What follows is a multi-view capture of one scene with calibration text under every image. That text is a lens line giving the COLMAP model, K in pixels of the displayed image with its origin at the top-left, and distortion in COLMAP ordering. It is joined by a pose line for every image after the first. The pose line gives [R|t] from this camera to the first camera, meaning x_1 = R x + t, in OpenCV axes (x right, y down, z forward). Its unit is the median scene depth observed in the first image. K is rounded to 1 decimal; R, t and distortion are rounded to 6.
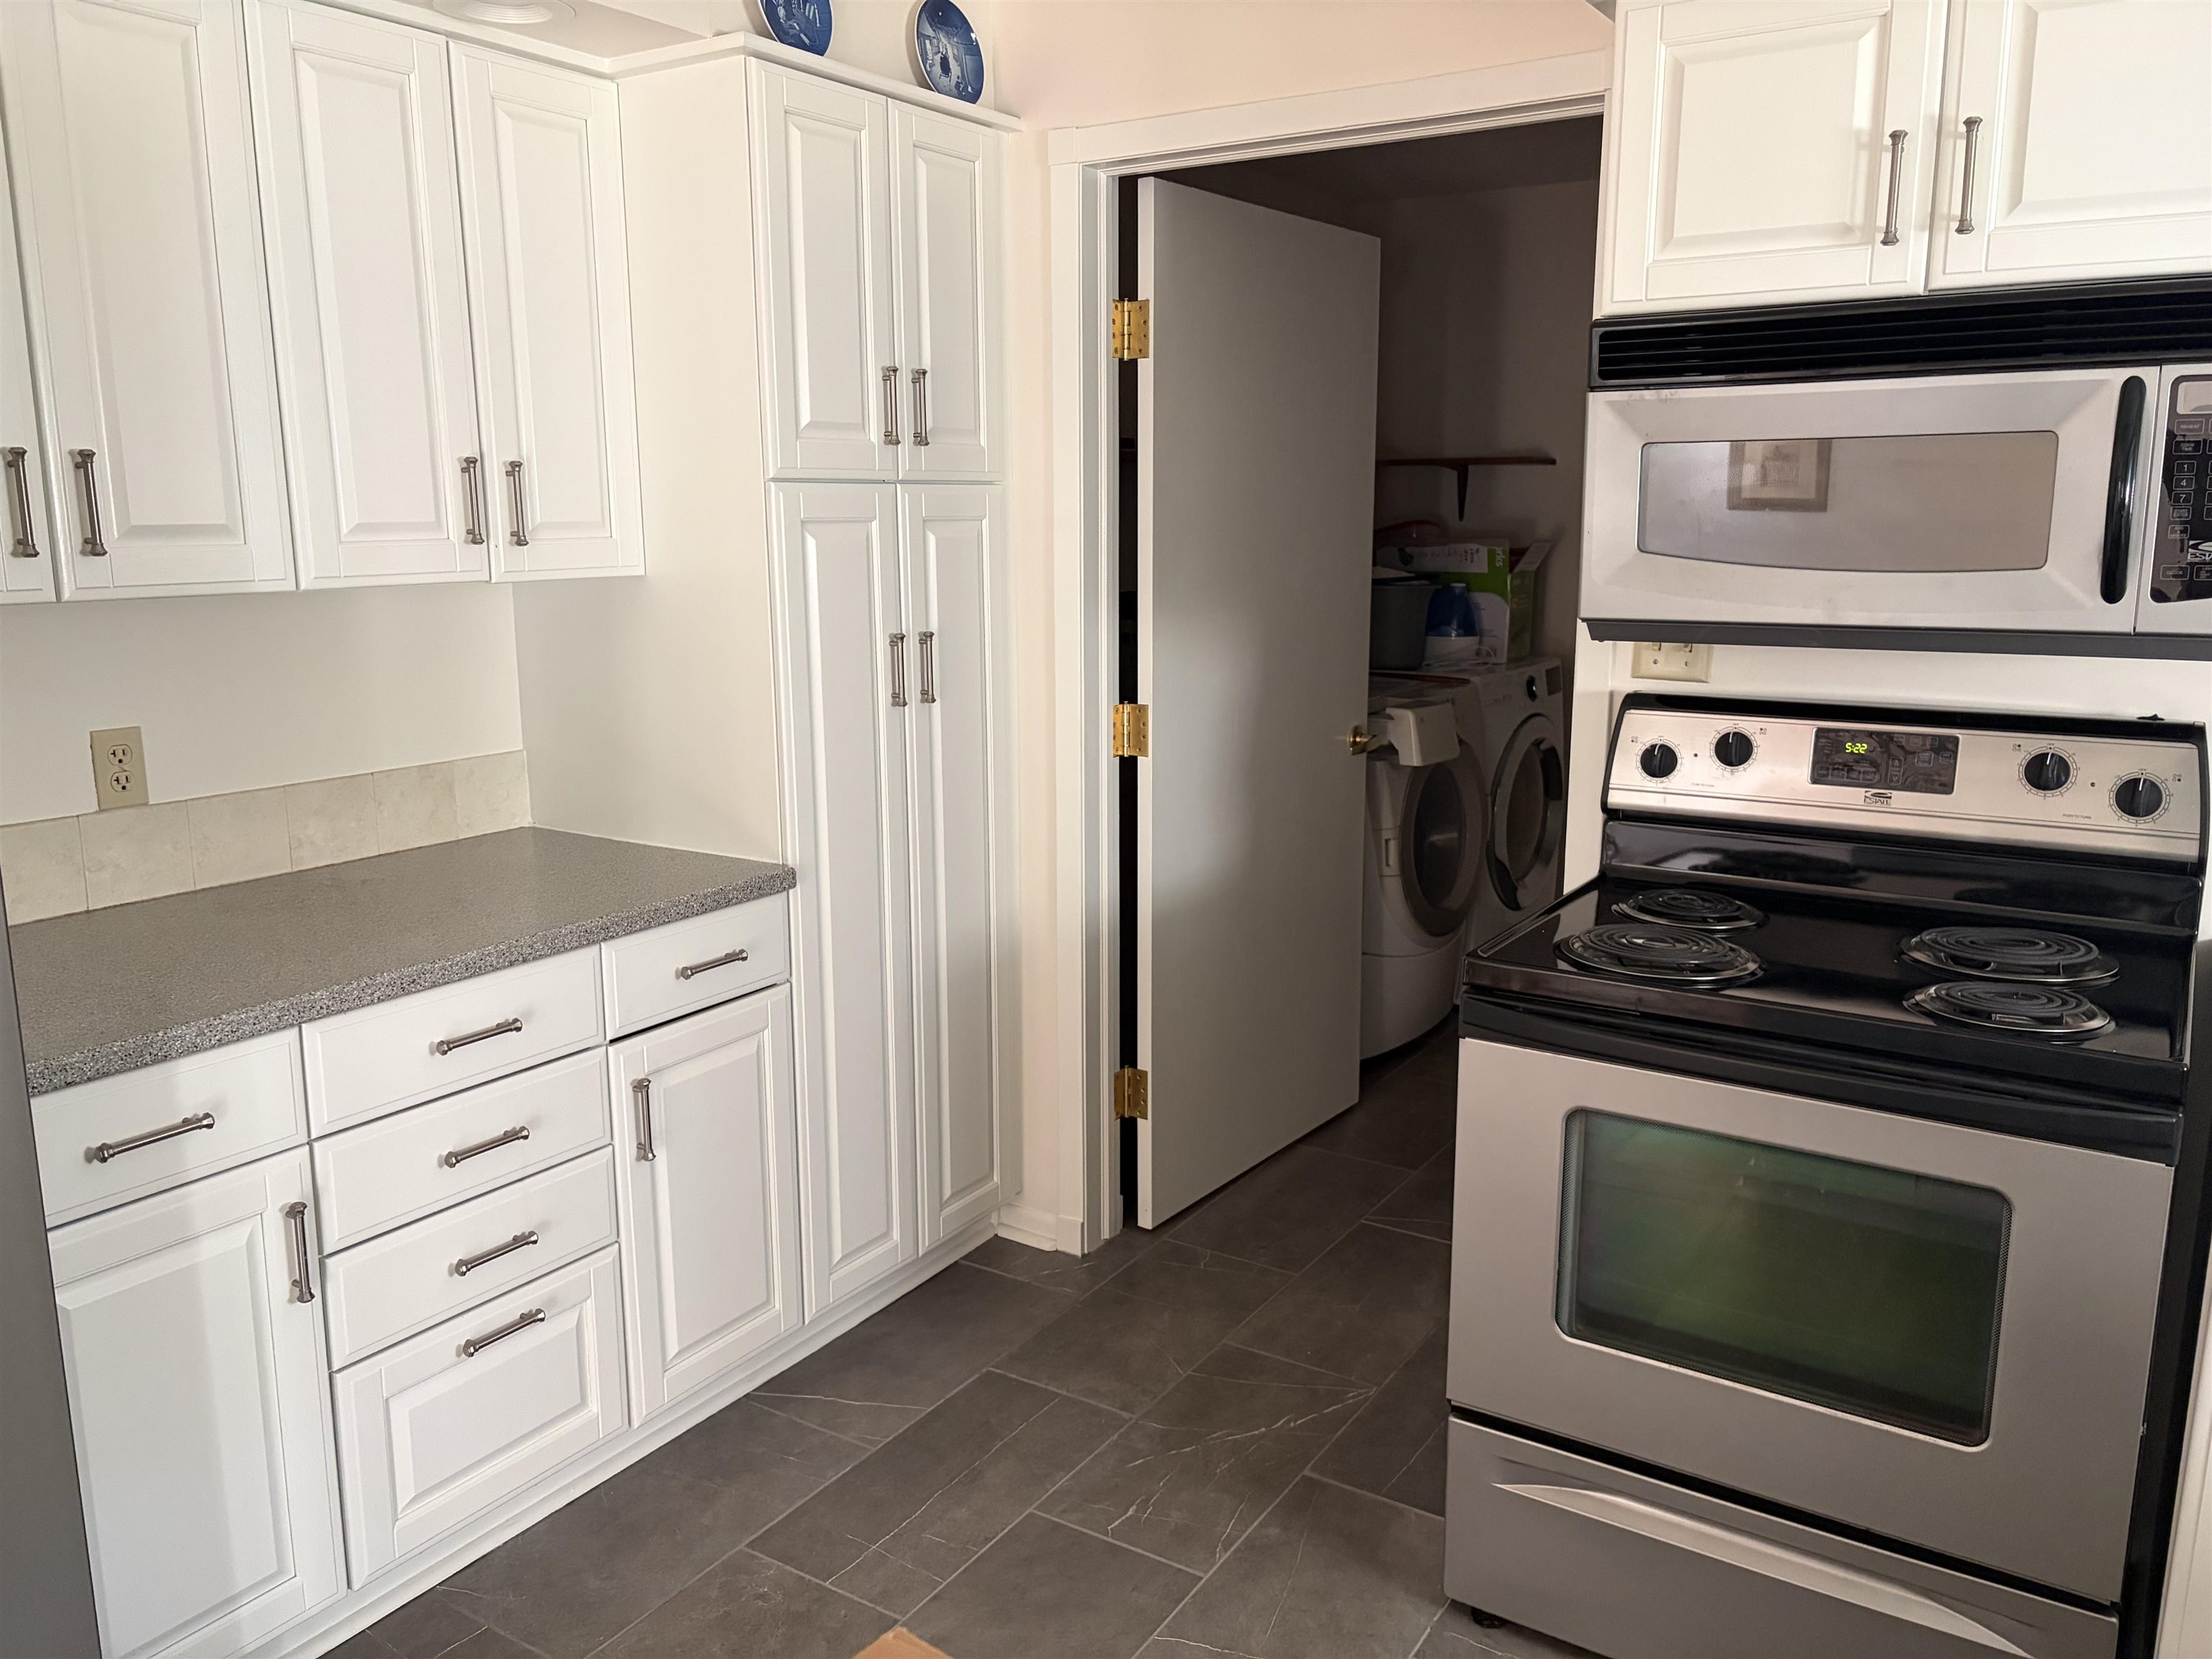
lens RADIAL K [[1653.0, 0, 1107.6], [0, 1653.0, 815.8], [0, 0, 1]] dist [0.036874, -0.047460]
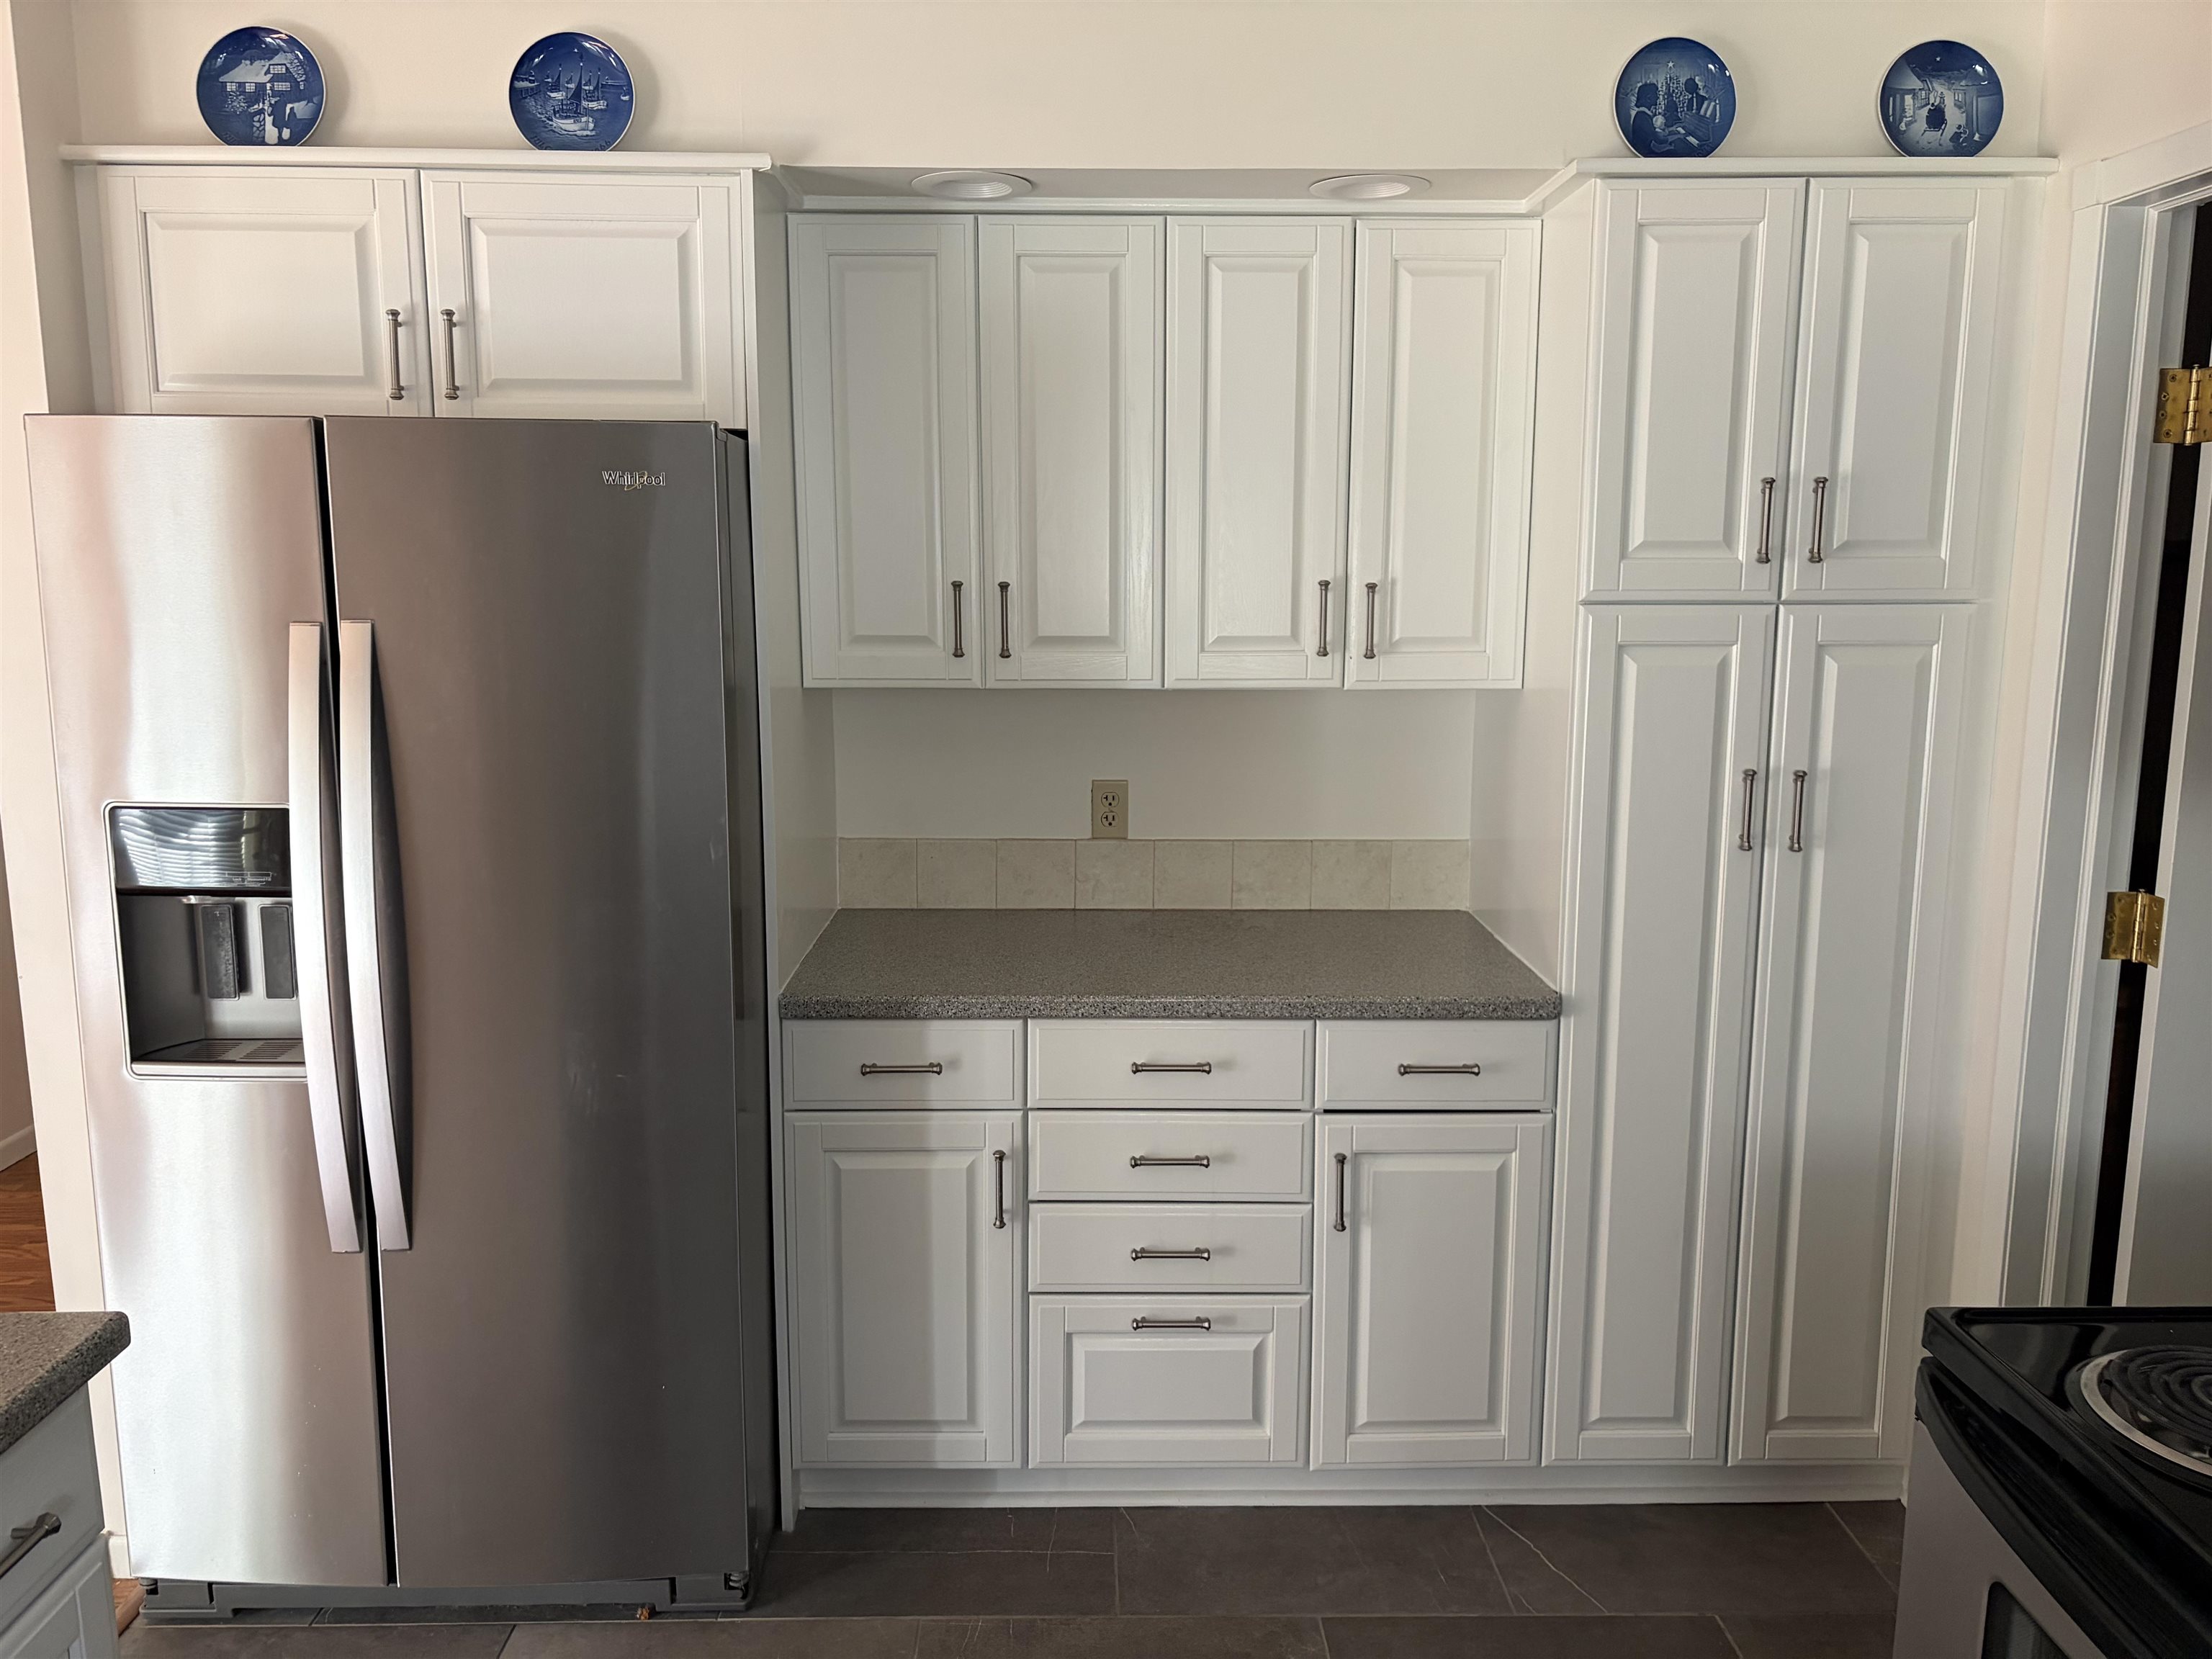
lens RADIAL K [[1653.0, 0, 1103.0], [0, 1653.0, 831.5], [0, 0, 1]] dist [0.036874, -0.047460]
pose [[0.559873, 0.138426, -0.816934, 0.557020], [-0.158395, 0.985644, 0.058460, -0.099927], [0.813298, 0.096668, 0.573761, 0.270344]]
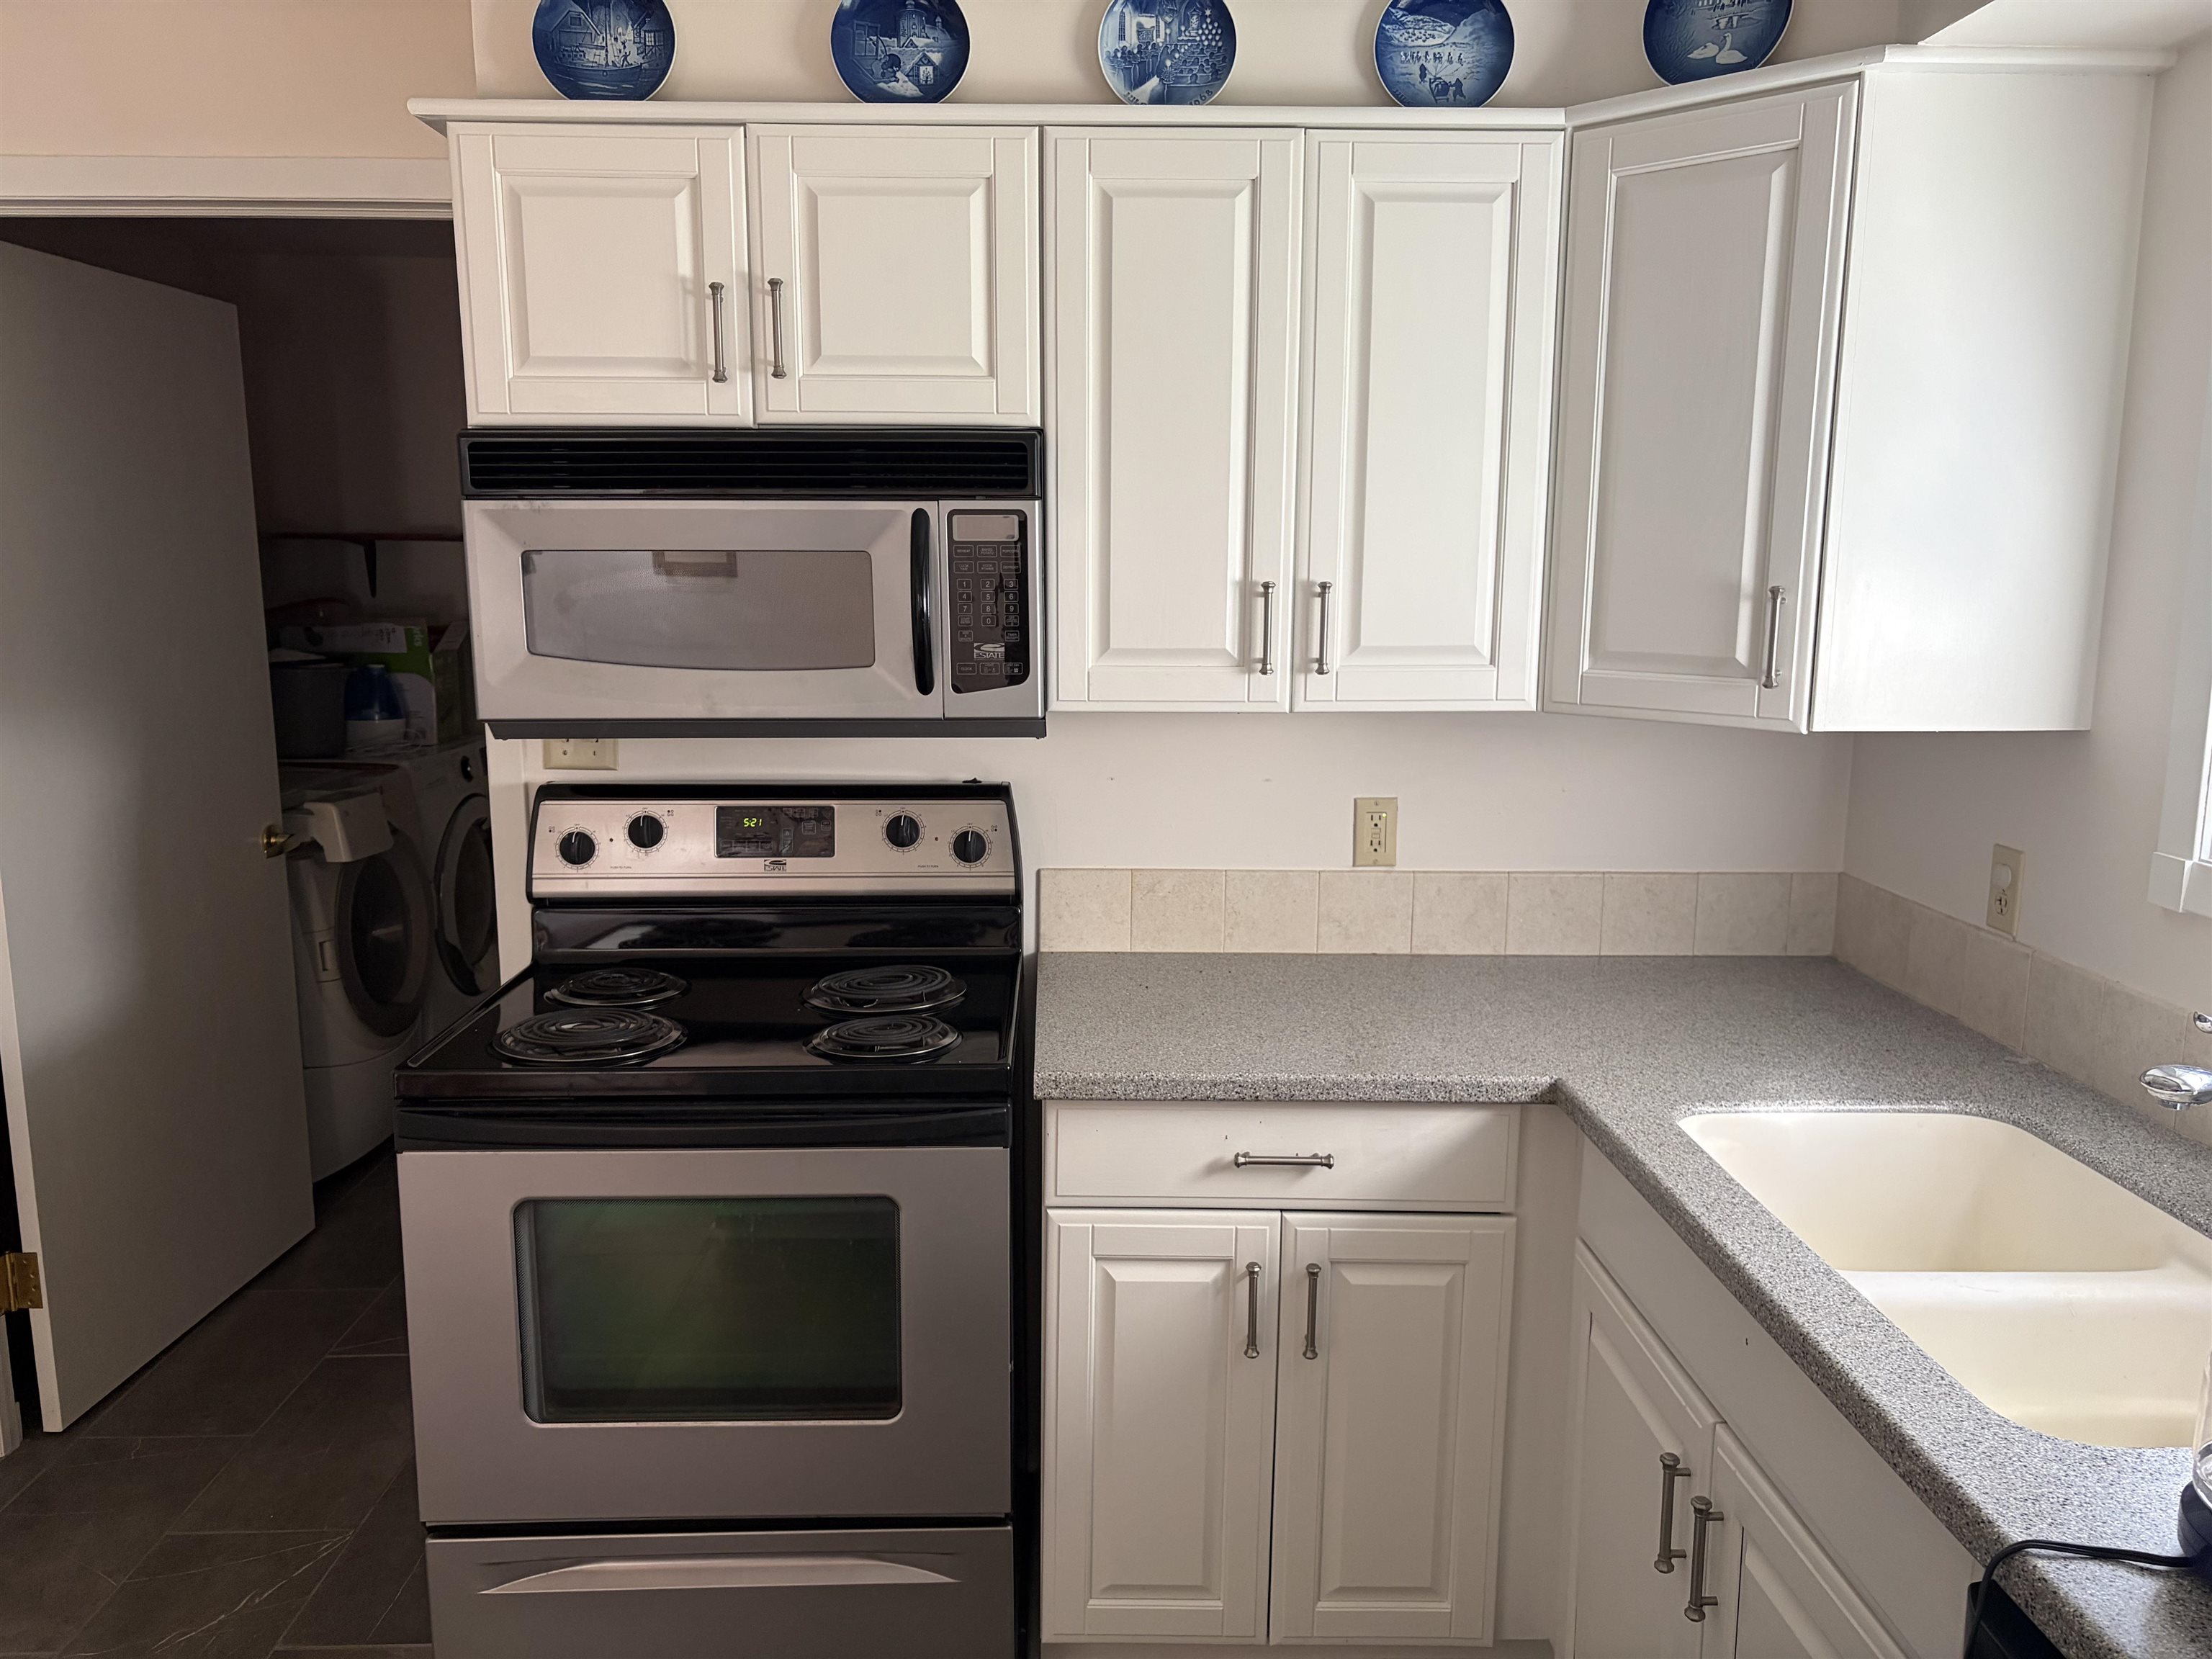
lens RADIAL K [[1653.0, 0, 1109.4], [0, 1653.0, 844.8], [0, 0, 1]] dist [0.036874, -0.047460]
pose [[0.821281, -0.090566, 0.563290, 0.016761], [0.099989, 0.994888, 0.014174, -0.014360], [-0.561694, 0.044682, 0.826137, -0.041767]]
